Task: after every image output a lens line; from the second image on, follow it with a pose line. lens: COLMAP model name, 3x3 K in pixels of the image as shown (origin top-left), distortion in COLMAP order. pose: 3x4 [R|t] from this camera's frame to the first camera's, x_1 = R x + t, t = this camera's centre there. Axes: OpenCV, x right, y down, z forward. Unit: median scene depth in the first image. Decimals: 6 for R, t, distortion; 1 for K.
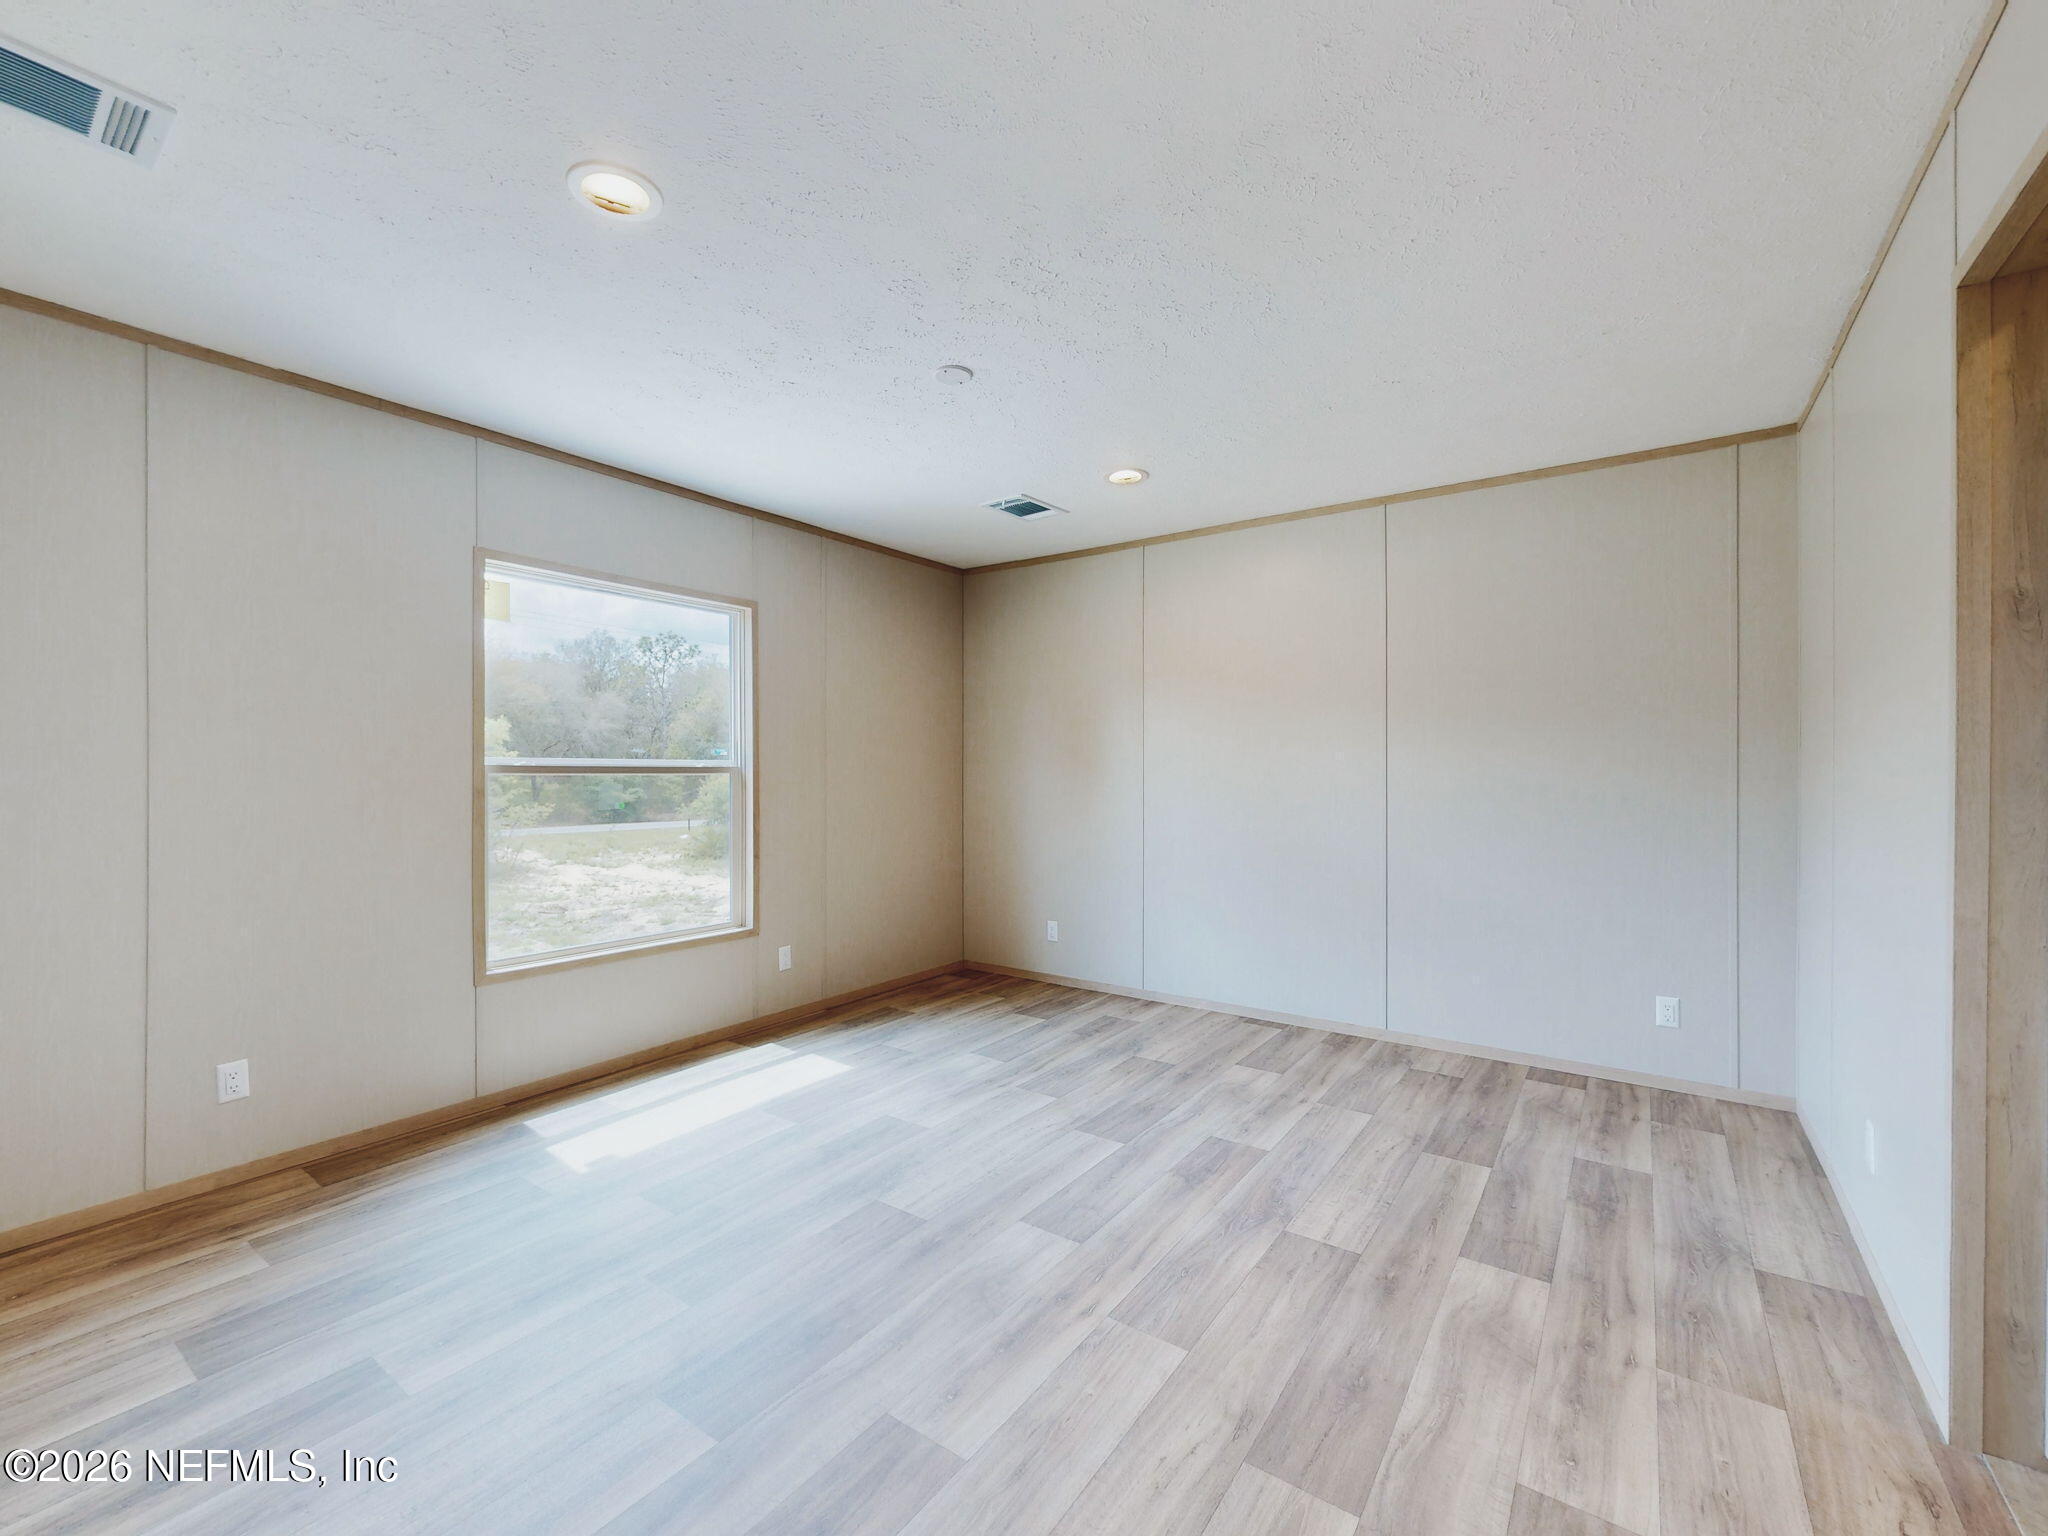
lens RADIAL K [[863.5, 0, 1024.0], [0, 863.5, 768.0], [0, 0, 1]] dist [0.002516, 0.000197]
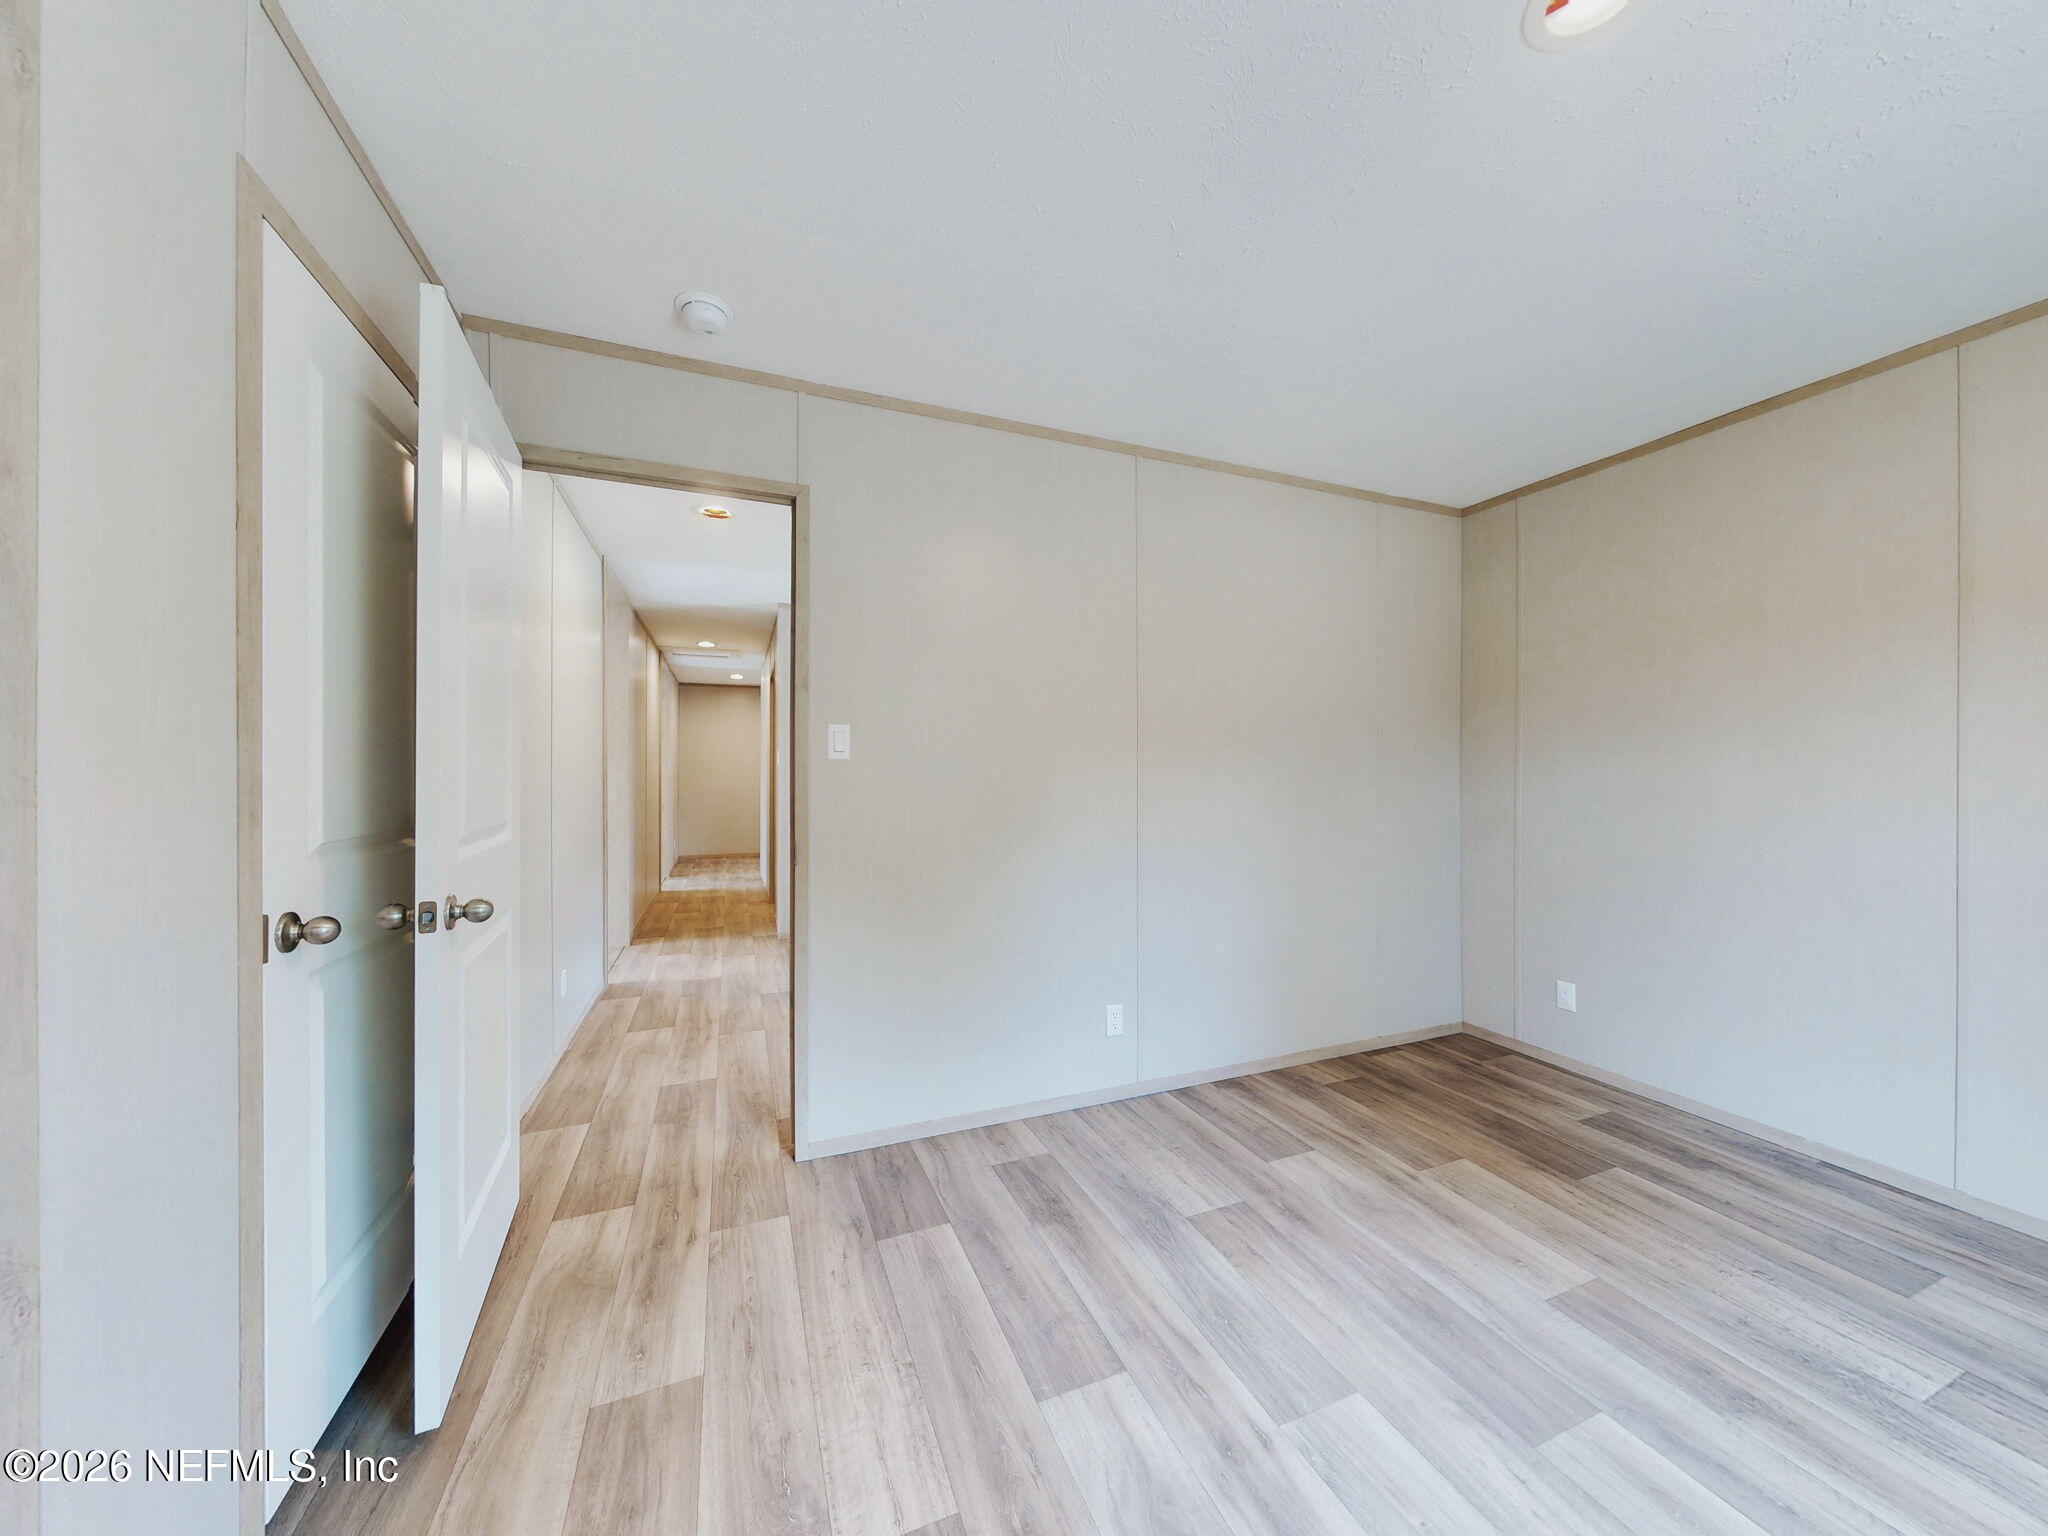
lens RADIAL K [[718.9, 0, 1024.0], [0, 718.9, 768.0], [0, 0, 1]] dist [0.000615, -0.000061]
pose [[0.540134, 0.004439, 0.841567, -0.397323], [-0.002475, 0.999990, -0.003686, 0.002528], [-0.841575, -0.000092, 0.540140, 0.836403]]
